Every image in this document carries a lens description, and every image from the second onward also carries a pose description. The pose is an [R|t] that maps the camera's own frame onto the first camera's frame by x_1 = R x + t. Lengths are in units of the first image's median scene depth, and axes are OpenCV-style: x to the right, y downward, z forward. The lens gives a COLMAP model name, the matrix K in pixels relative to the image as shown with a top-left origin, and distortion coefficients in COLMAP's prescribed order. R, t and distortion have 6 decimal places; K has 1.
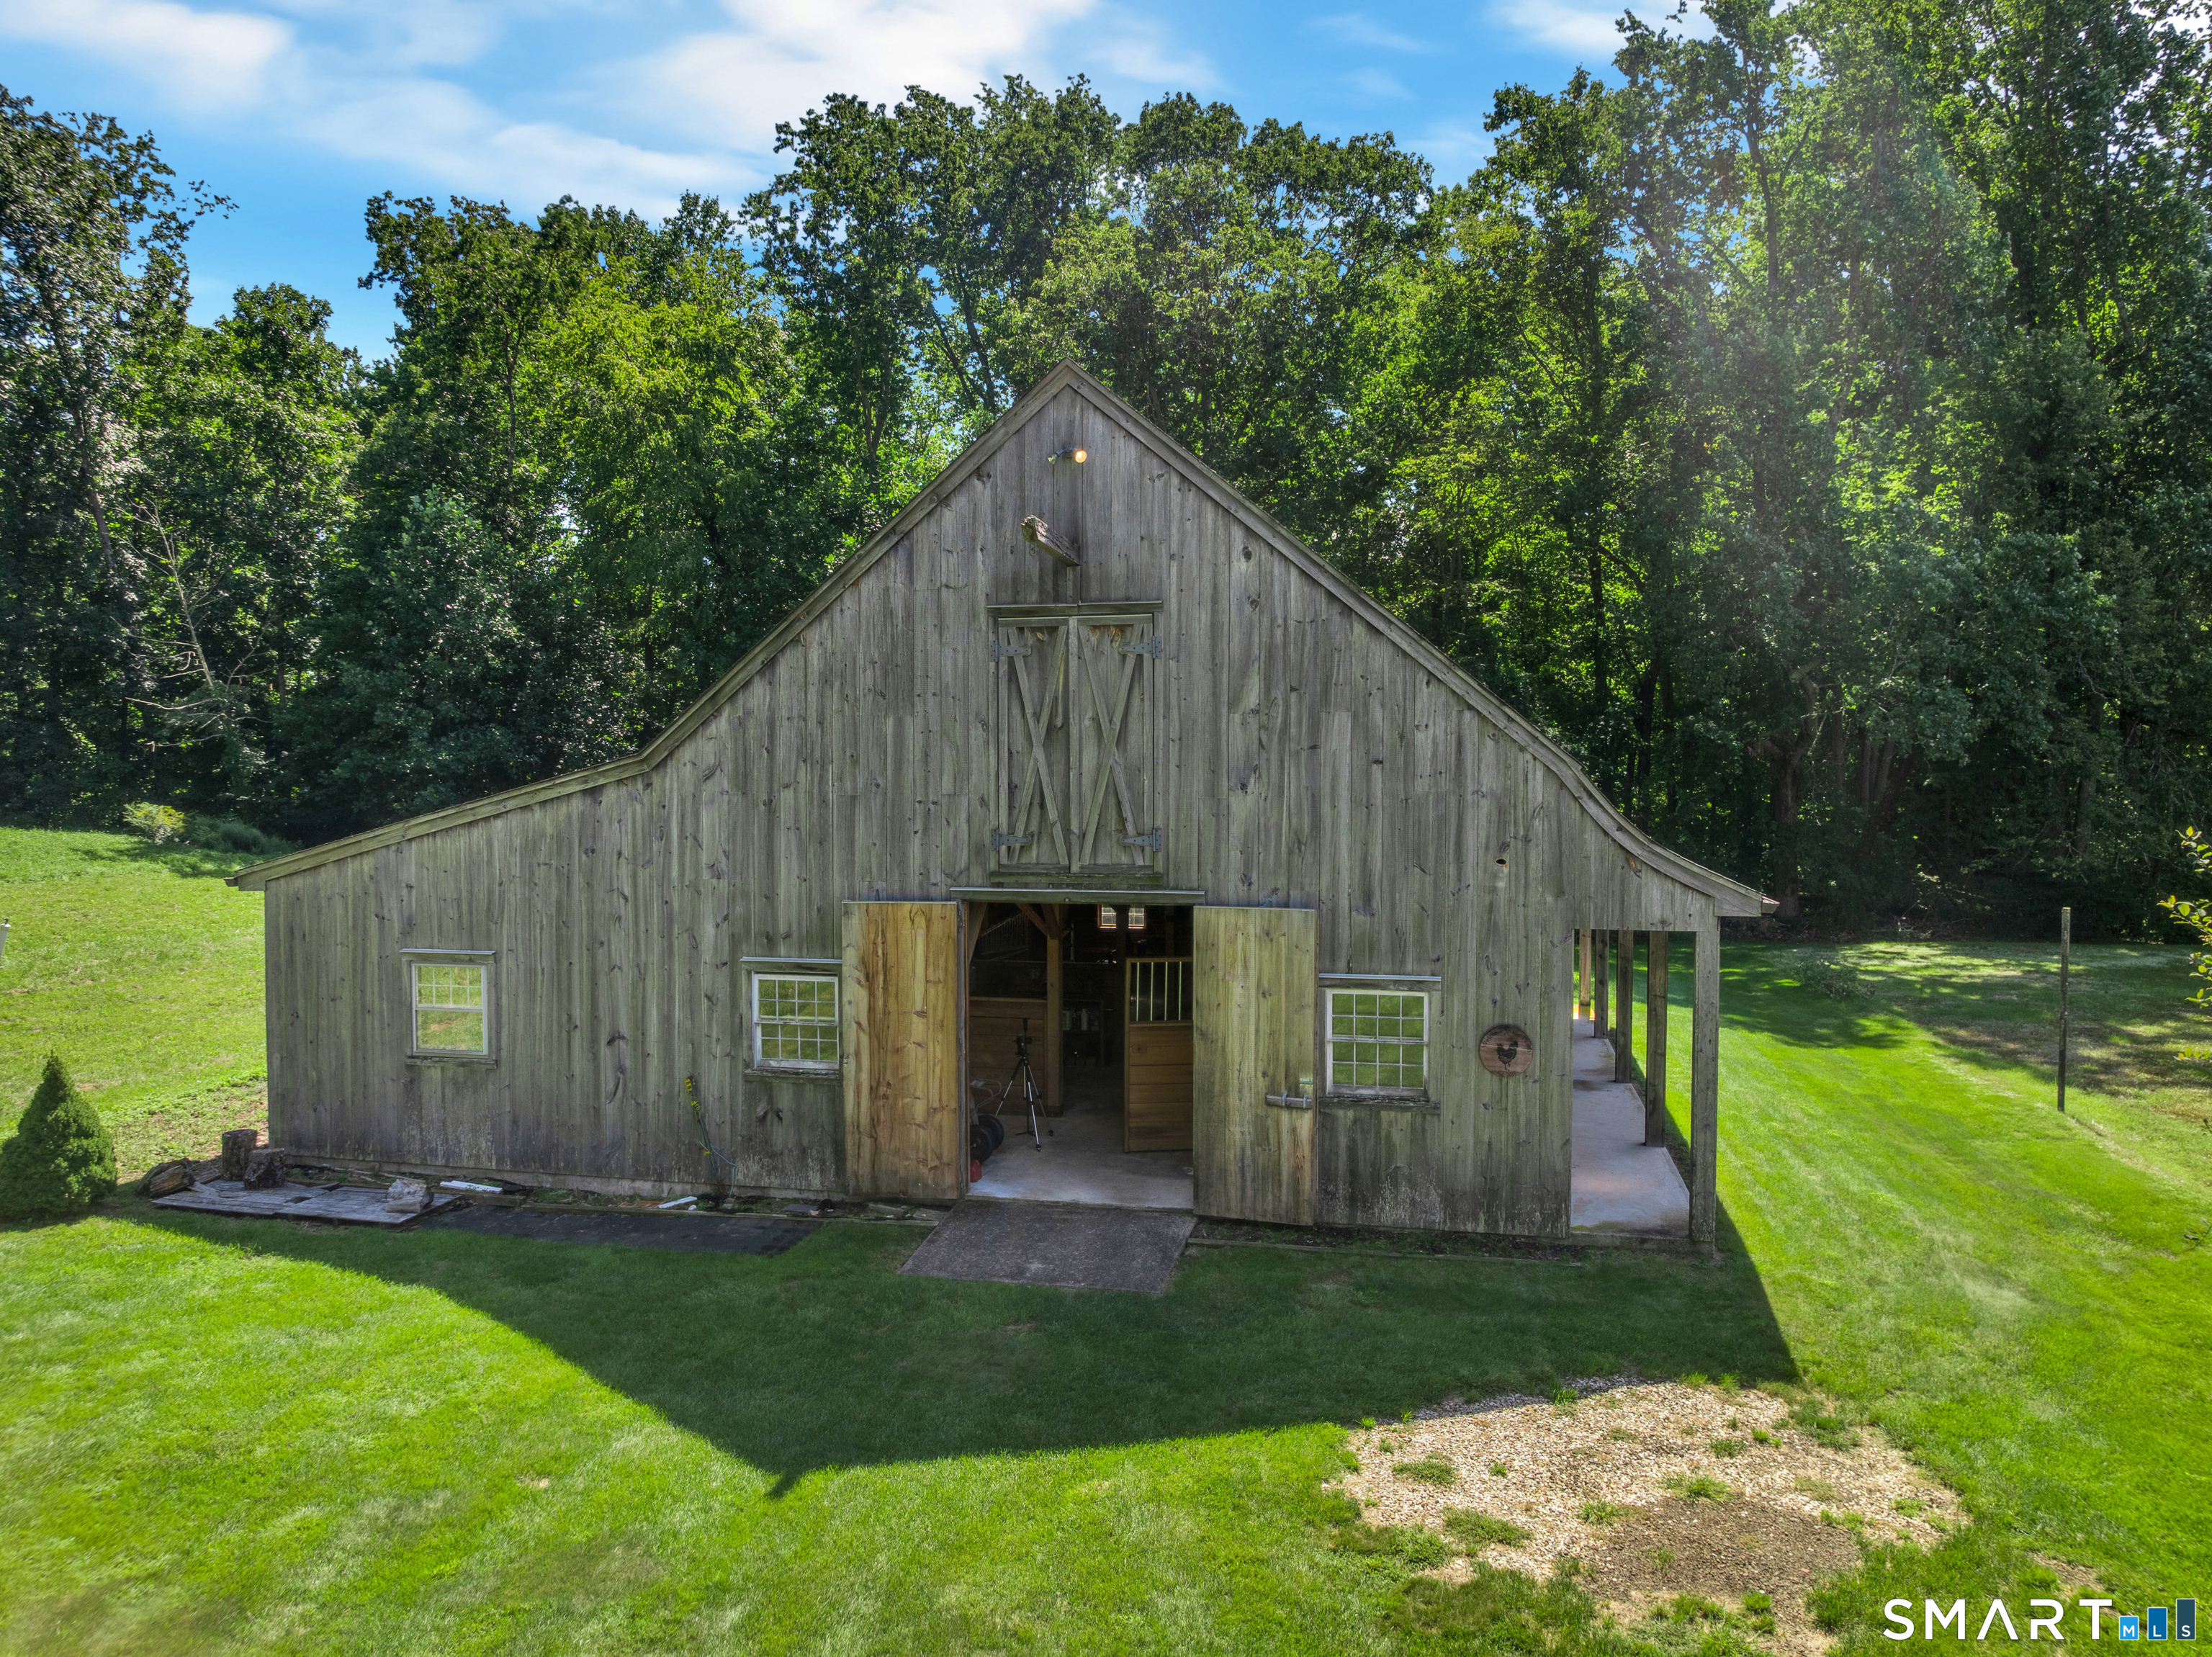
lens RADIAL K [[1531.4, 0, 1108.3], [0, 1531.4, 841.5], [0, 0, 1]] dist [-0.026957, 0.003276]
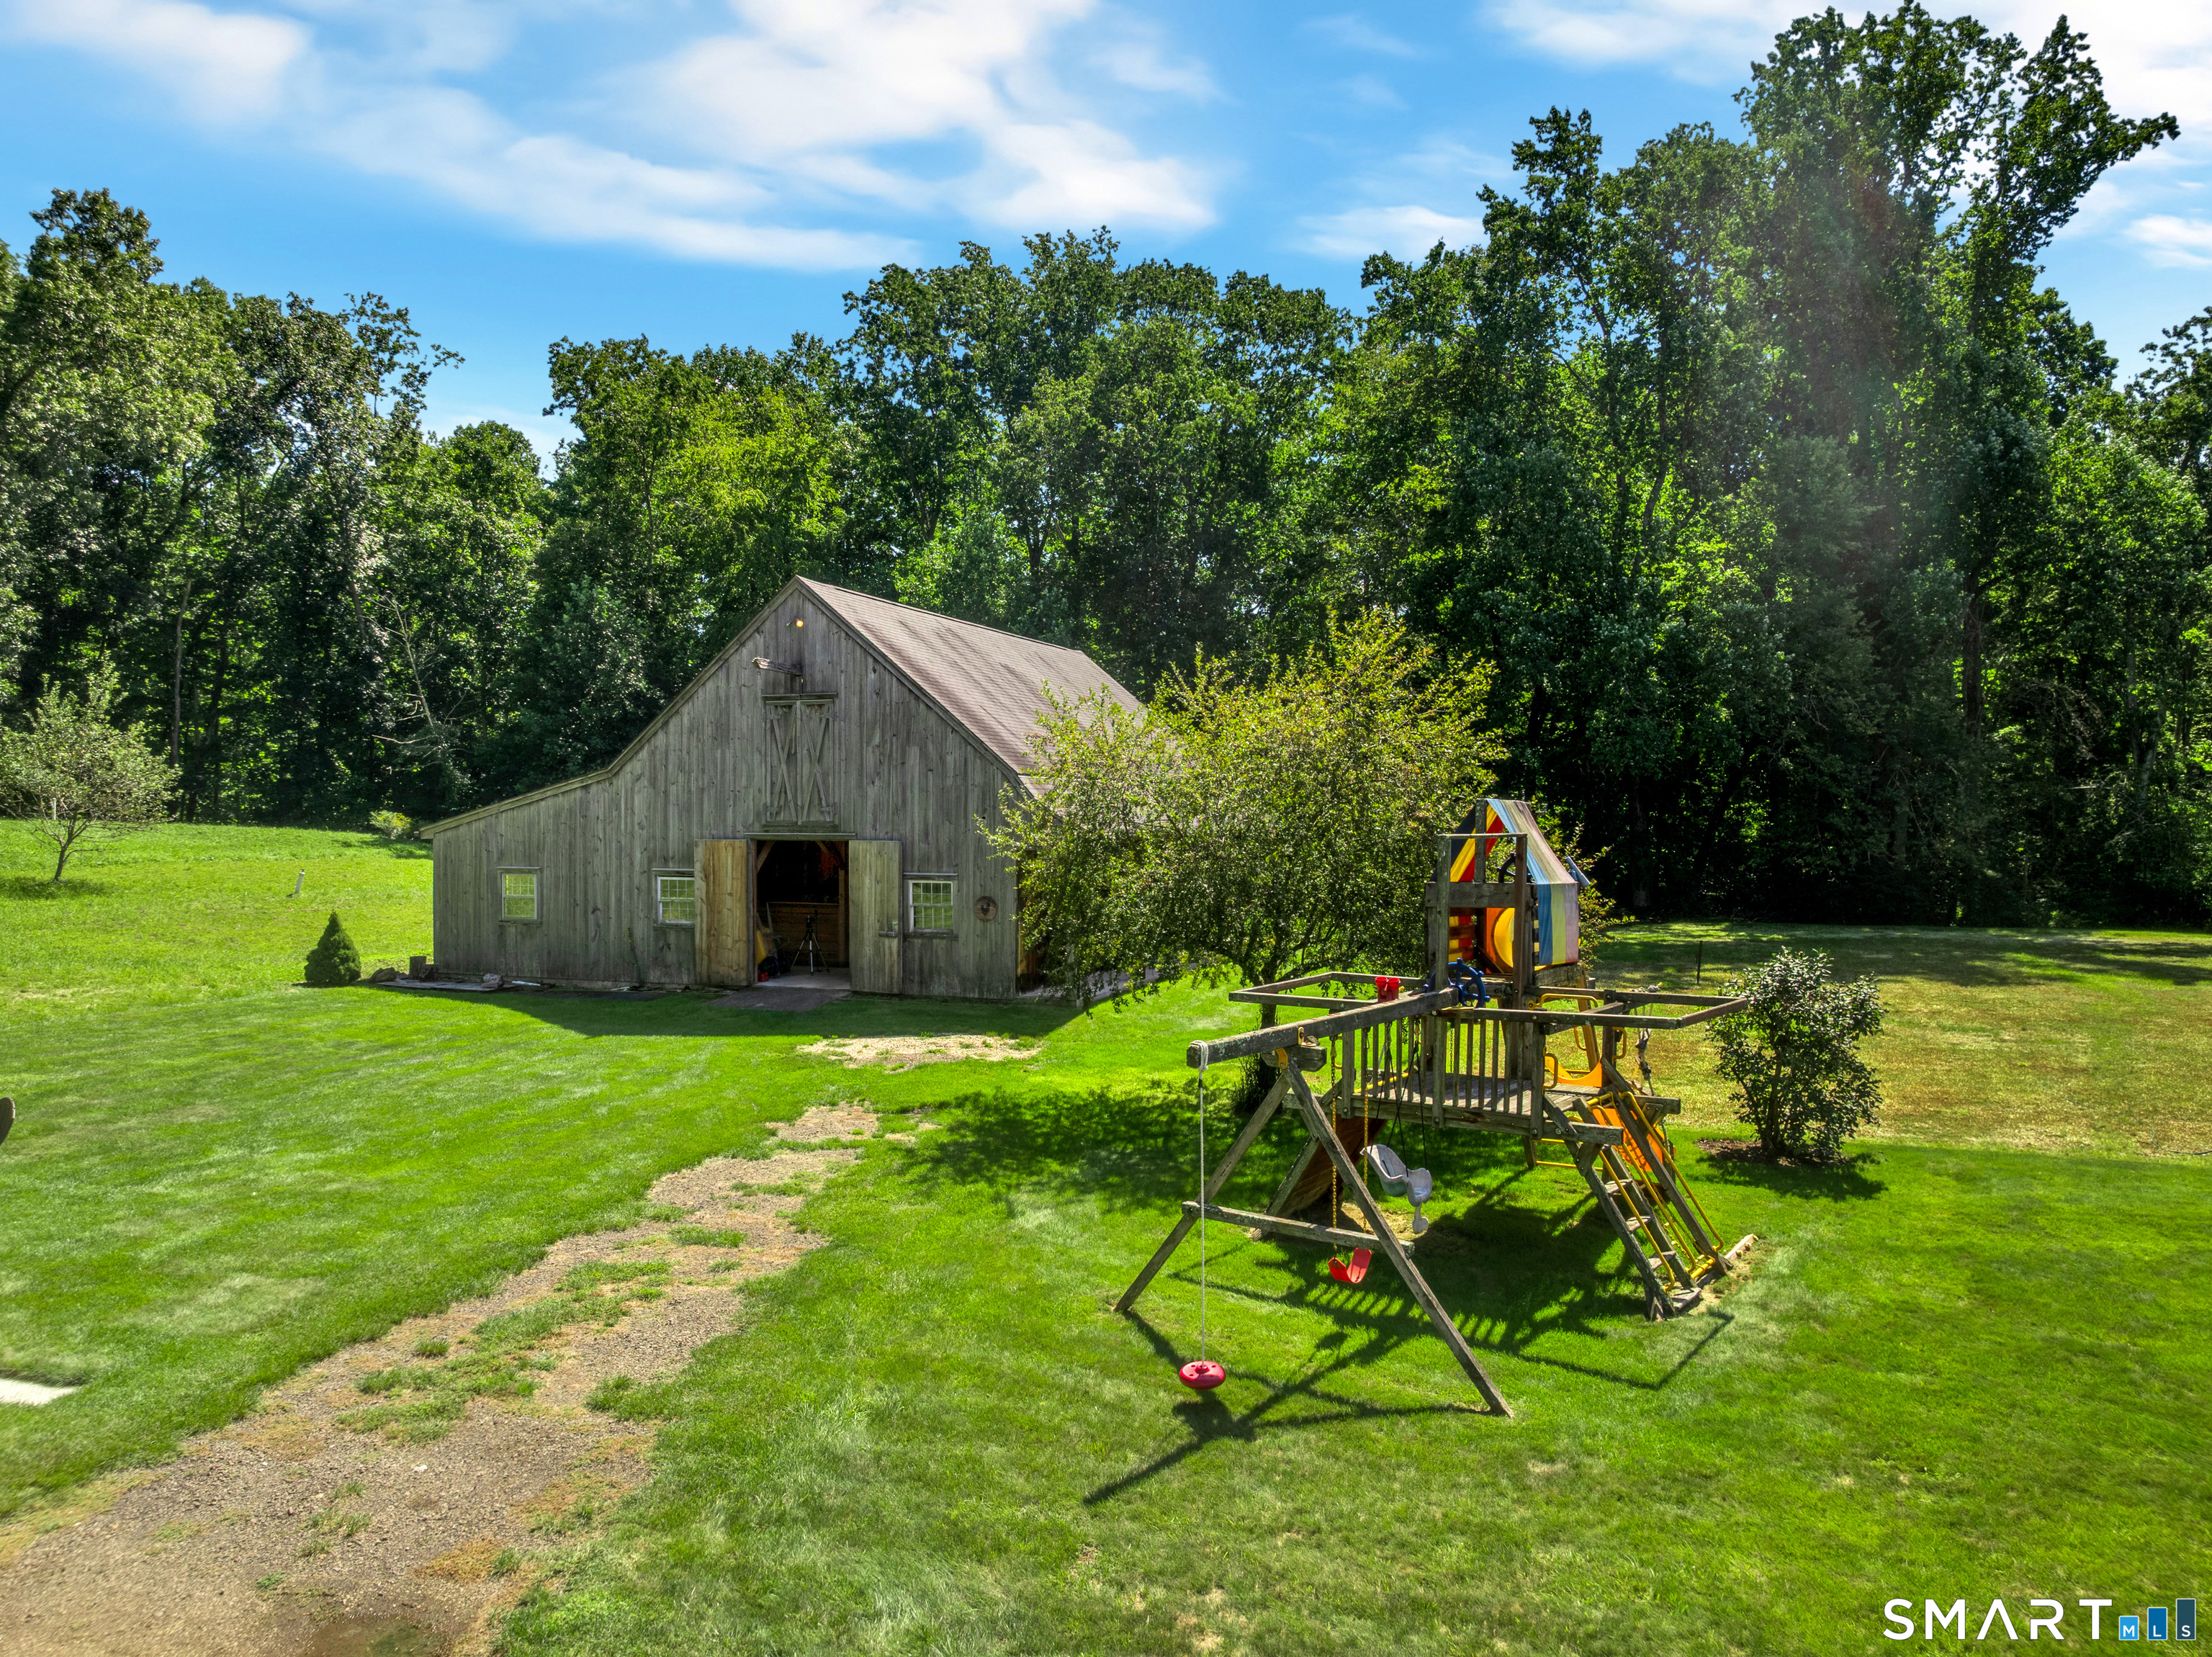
lens RADIAL K [[1531.4, 0, 1108.3], [0, 1531.4, 841.5], [0, 0, 1]] dist [-0.026957, 0.003276]
pose [[0.992066, 0.004093, -0.125651, 0.172089], [-0.006386, 0.999820, -0.017848, 0.020353], [0.125556, 0.018509, 0.991914, -0.260887]]
